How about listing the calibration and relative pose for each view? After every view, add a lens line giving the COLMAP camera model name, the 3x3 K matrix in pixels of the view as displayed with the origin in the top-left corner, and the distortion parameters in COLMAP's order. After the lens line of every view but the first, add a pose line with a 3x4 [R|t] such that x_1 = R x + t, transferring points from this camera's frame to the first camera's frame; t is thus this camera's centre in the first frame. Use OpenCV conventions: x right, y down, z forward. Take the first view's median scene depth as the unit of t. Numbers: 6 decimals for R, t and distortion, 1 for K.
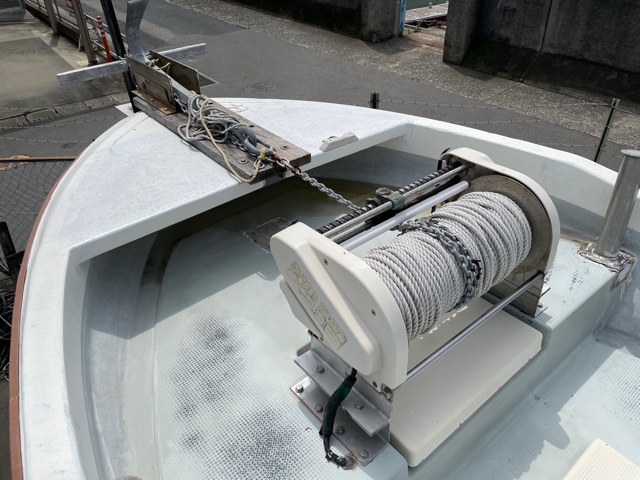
lens RADIAL K [[483.7, 0, 320.0], [0, 483.7, 240.0], [0, 0, 1]] dist [0.082695, -0.109041]
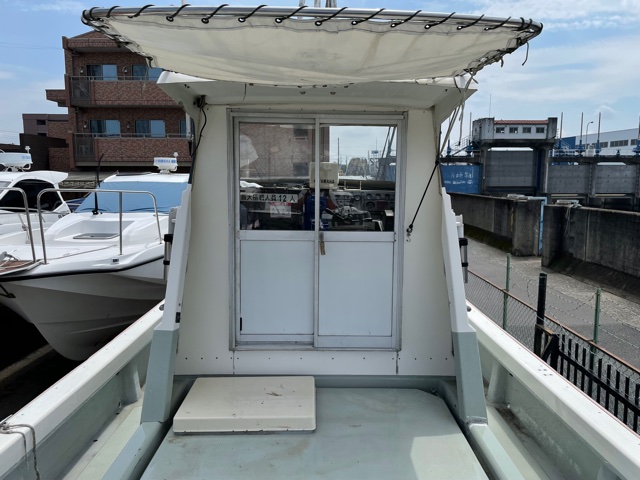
lens RADIAL K [[483.7, 0, 320.0], [0, 483.7, 240.0], [0, 0, 1]] dist [0.082695, -0.109041]
pose [[0.765841, 0.100044, -0.635199, 0.804791], [-0.395632, 0.852032, -0.342806, 0.457066], [0.506914, 0.513841, 0.692102, -0.595242]]
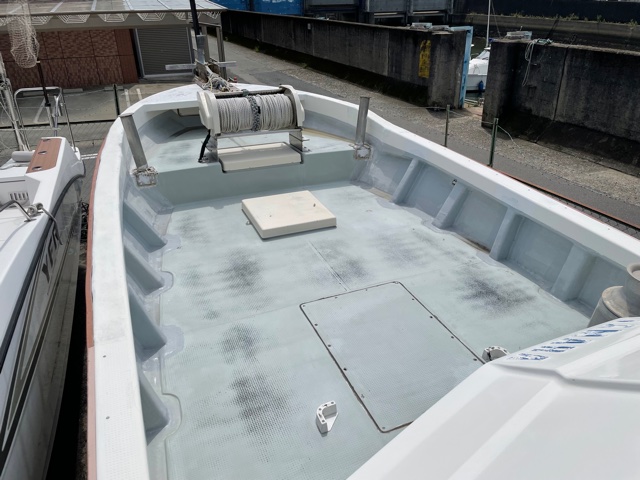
lens RADIAL K [[483.7, 0, 320.0], [0, 483.7, 240.0], [0, 0, 1]] dist [0.082695, -0.109041]
pose [[0.956599, 0.138878, -0.256185, 0.247340], [-0.179665, 0.973237, -0.143283, 0.189929], [0.229429, 0.183092, 0.955949, -0.254280]]
